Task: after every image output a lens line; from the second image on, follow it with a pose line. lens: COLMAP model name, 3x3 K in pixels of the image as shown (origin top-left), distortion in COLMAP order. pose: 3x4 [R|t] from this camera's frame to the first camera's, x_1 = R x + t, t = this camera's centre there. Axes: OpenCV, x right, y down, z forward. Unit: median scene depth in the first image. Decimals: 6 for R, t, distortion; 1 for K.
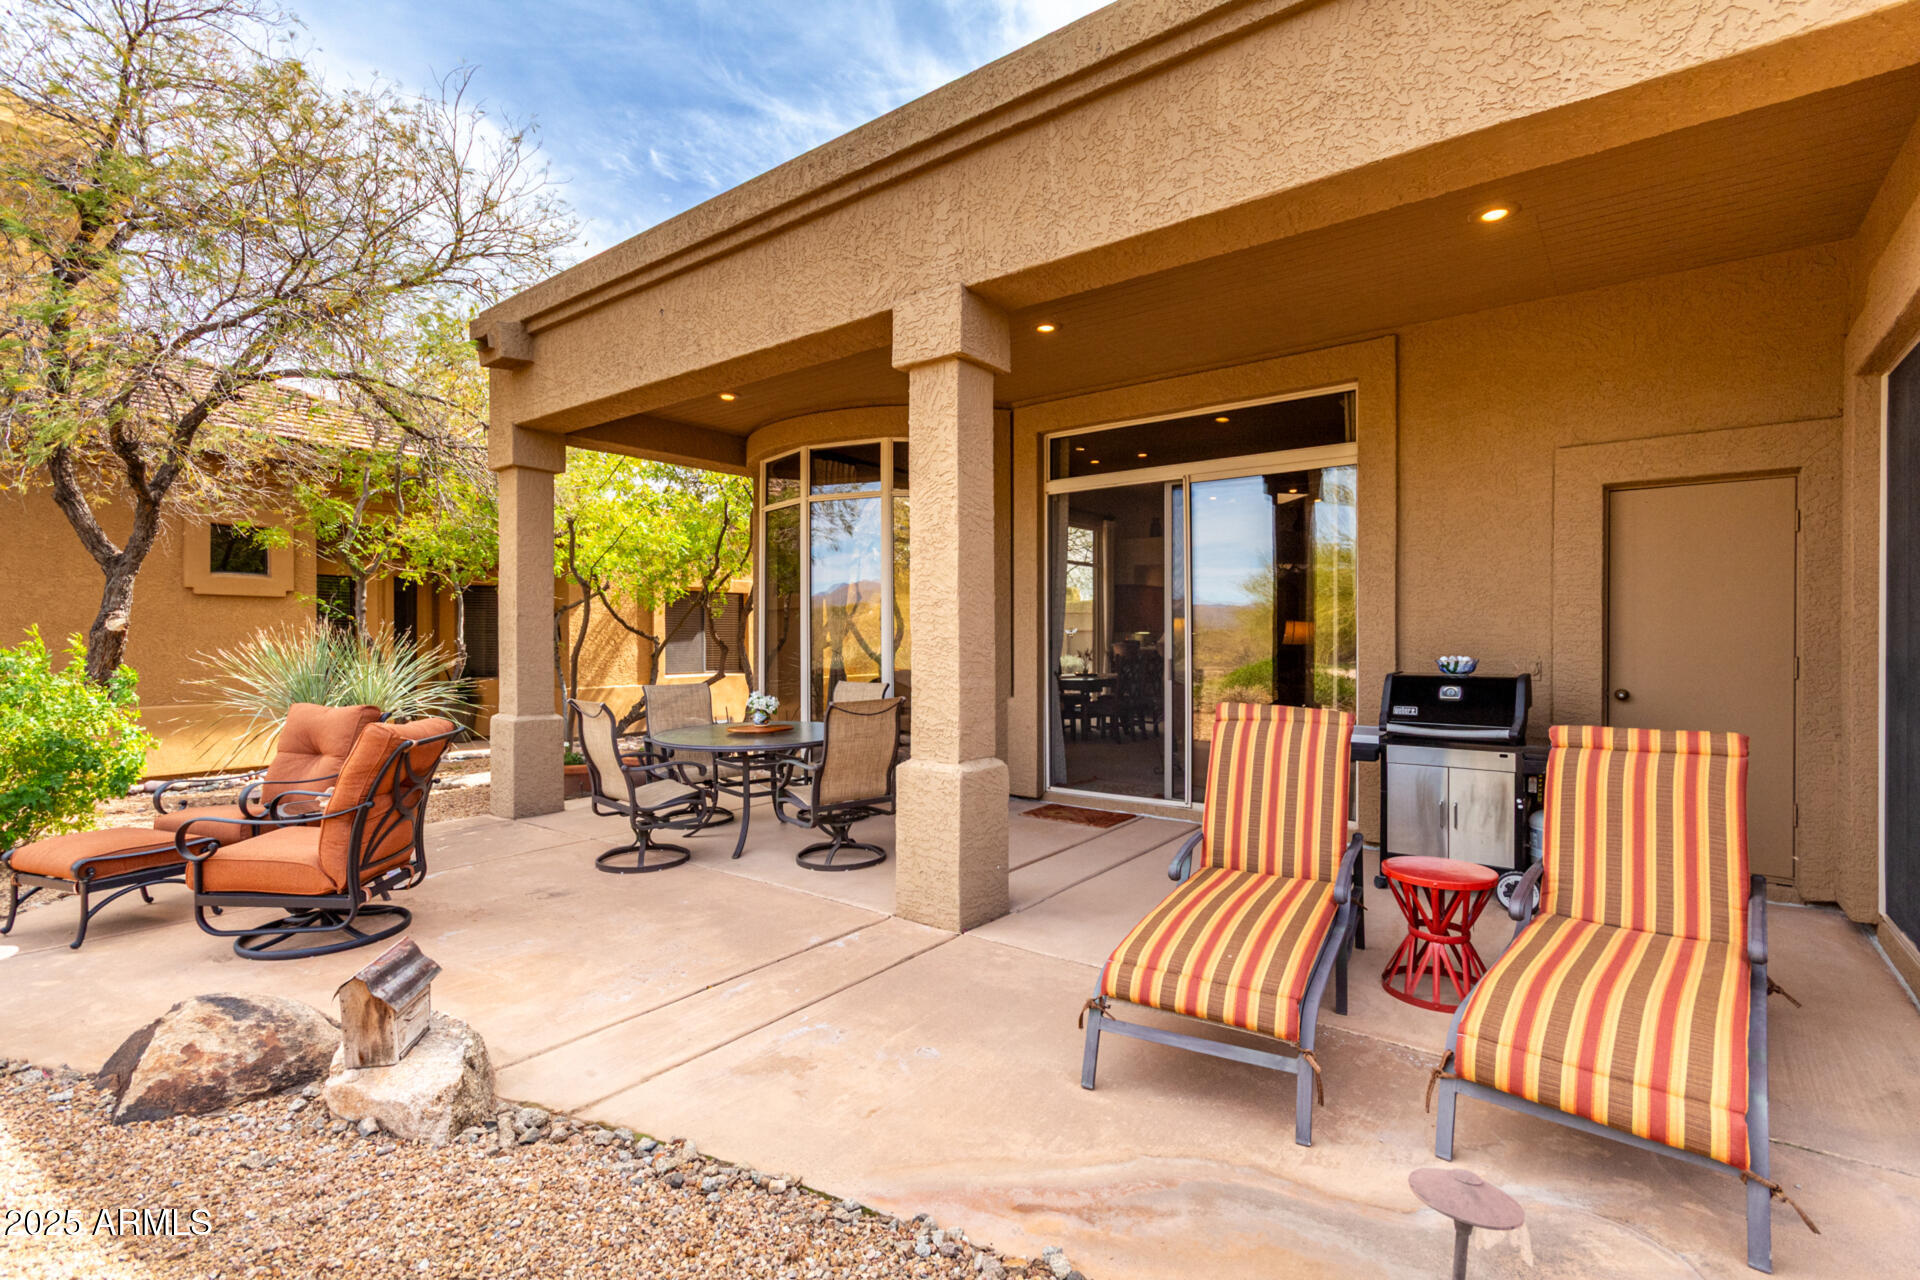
lens RADIAL K [[886.4, 0, 943.7], [0, 886.4, 633.4], [0, 0, 1]] dist [0.013204, 0.001446]
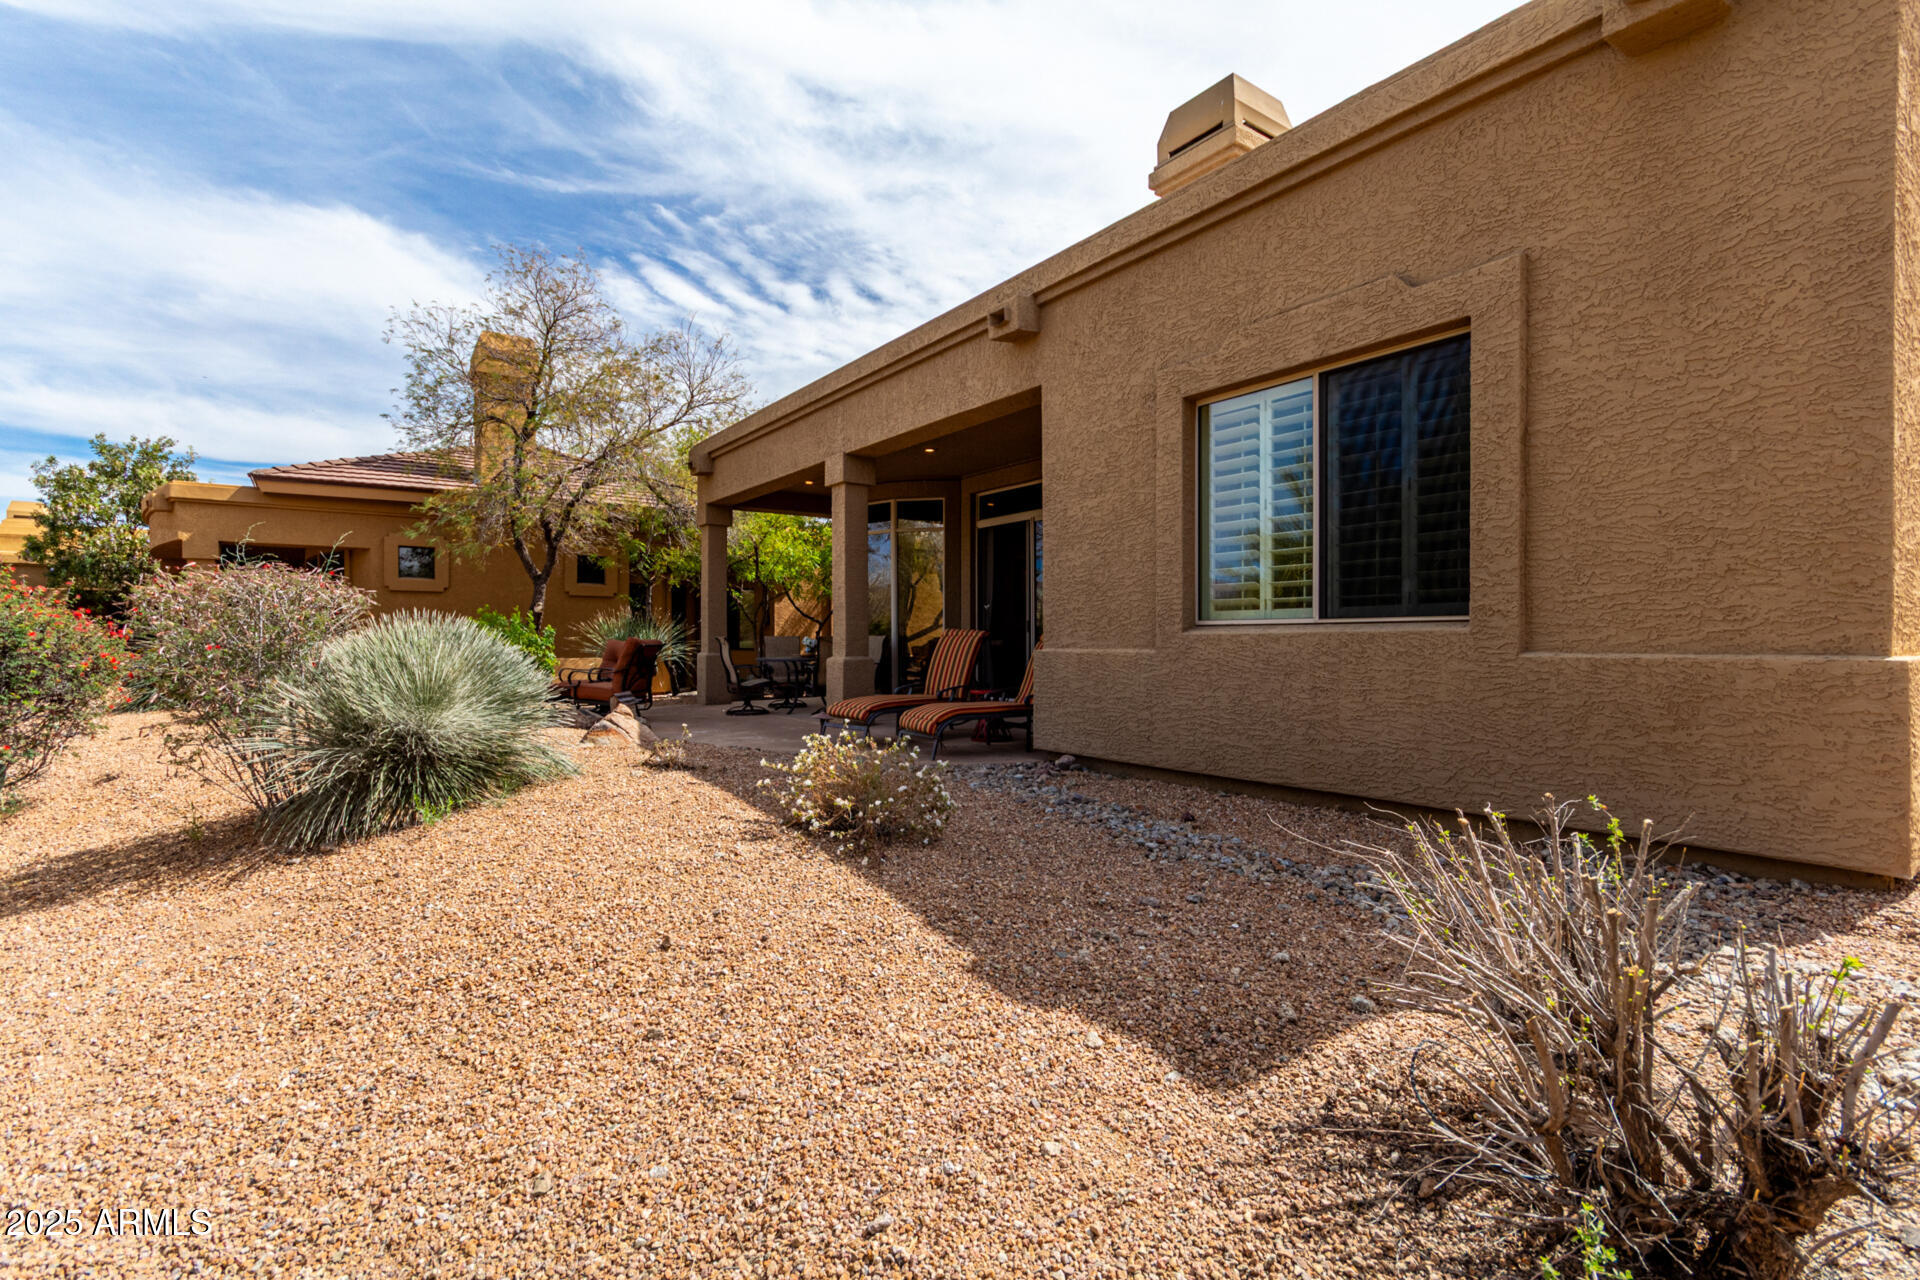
lens RADIAL K [[886.4, 0, 974.2], [0, 886.4, 634.3], [0, 0, 1]] dist [0.013204, 0.001446]
pose [[0.965120, -0.004492, -0.261770, 0.578880], [0.003432, 0.999984, -0.004505, 0.064093], [0.261786, 0.003449, 0.965120, -0.713984]]
